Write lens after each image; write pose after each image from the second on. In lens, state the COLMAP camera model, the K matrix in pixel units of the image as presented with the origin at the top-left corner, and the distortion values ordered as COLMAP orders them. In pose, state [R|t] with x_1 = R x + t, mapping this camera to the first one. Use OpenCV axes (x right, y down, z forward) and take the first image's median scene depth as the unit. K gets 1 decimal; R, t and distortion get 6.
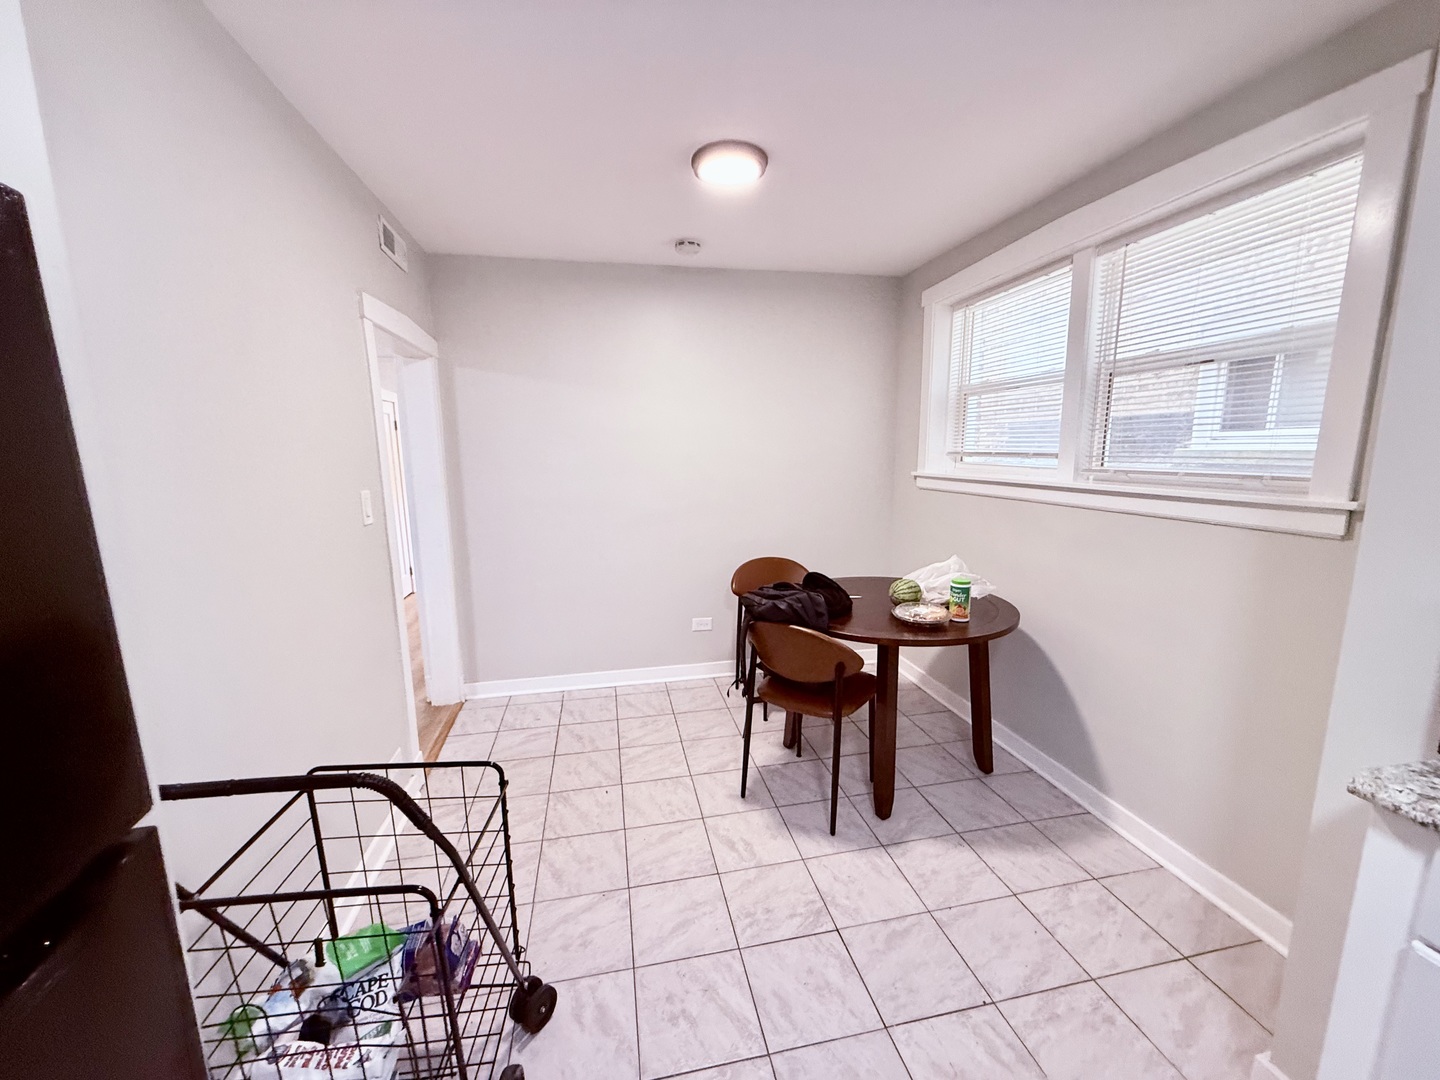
lens RADIAL K [[571.8, 0, 729.9], [0, 571.8, 543.3], [0, 0, 1]] dist [-0.000672, -0.000413]
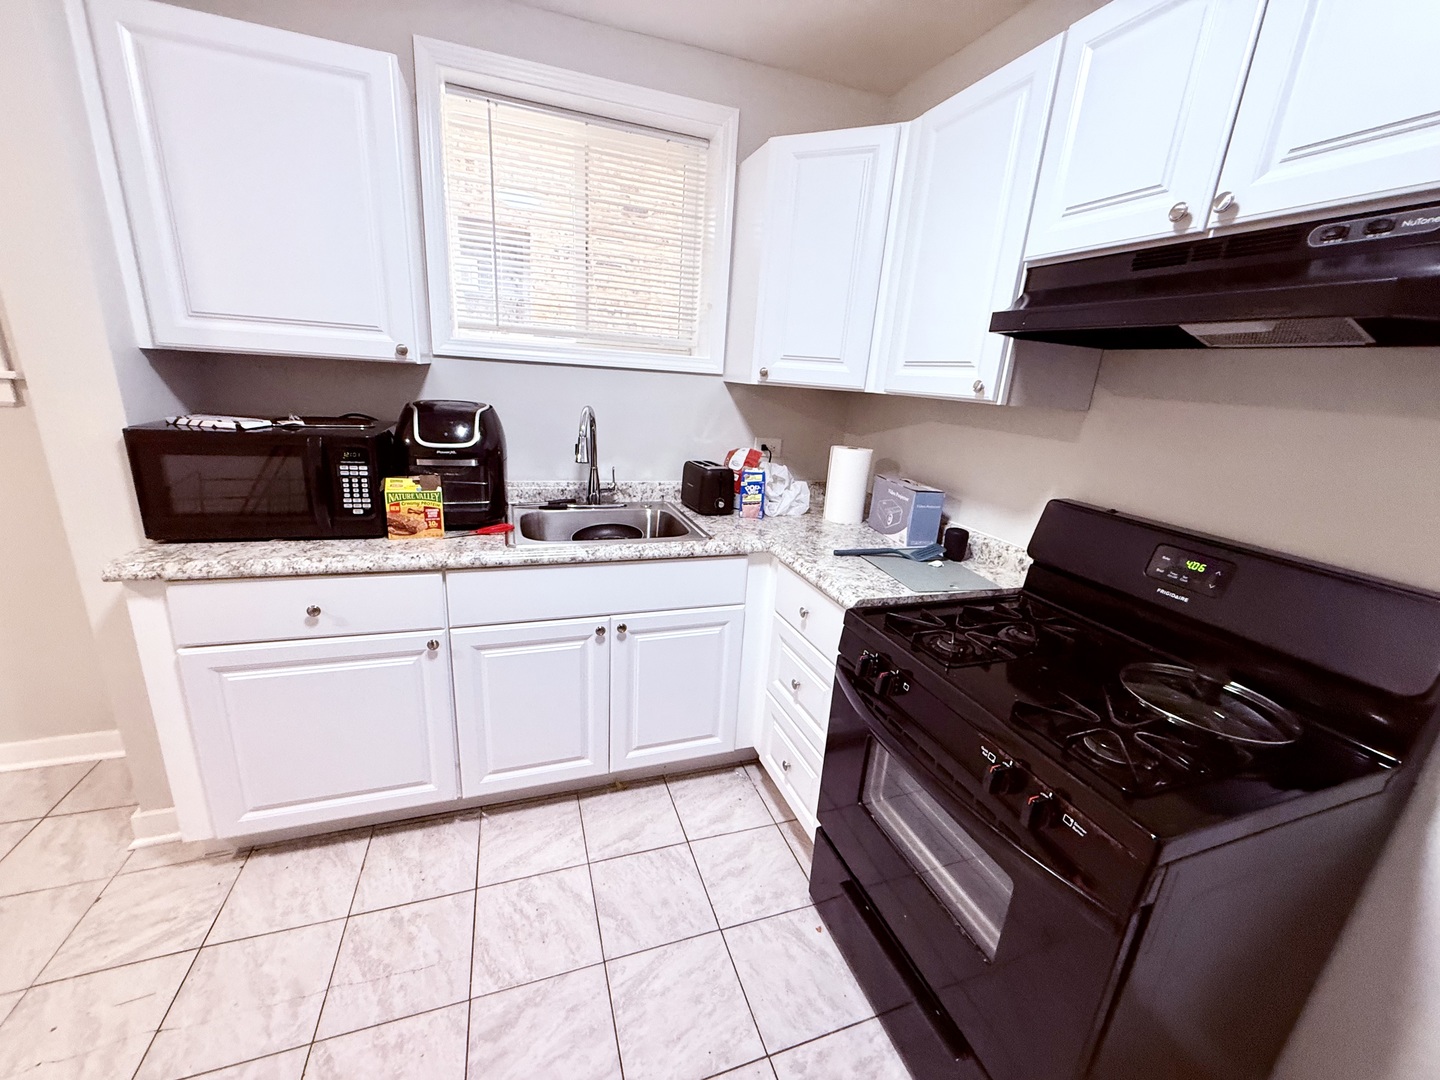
lens RADIAL K [[571.8, 0, 723.1], [0, 571.8, 541.8], [0, 0, 1]] dist [-0.000672, -0.000413]
pose [[-0.134120, -0.287667, 0.948293, -0.380883], [0.087471, 0.949767, 0.300486, 0.052778], [-0.987097, 0.123249, -0.102220, -0.333916]]
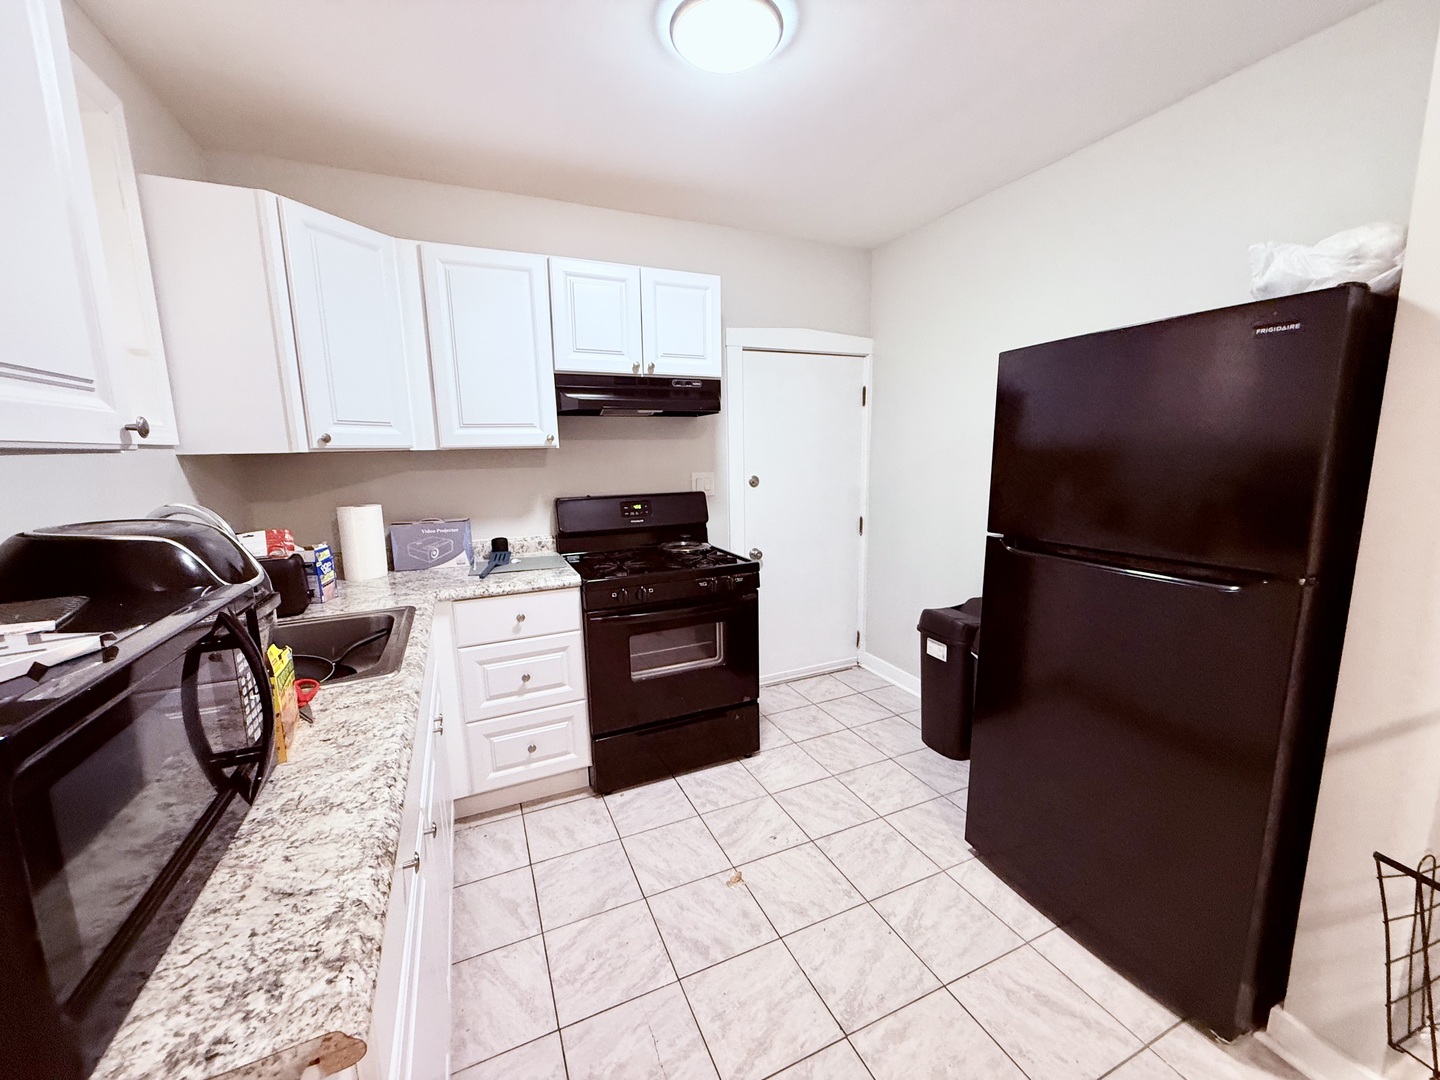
lens RADIAL K [[571.8, 0, 718.6], [0, 571.8, 538.8], [0, 0, 1]] dist [-0.000672, -0.000413]
pose [[-0.977209, 0.051789, -0.205867, 0.817948], [-0.013580, 0.952546, 0.304092, -0.168605], [0.211847, 0.299957, -0.930133, 1.347815]]
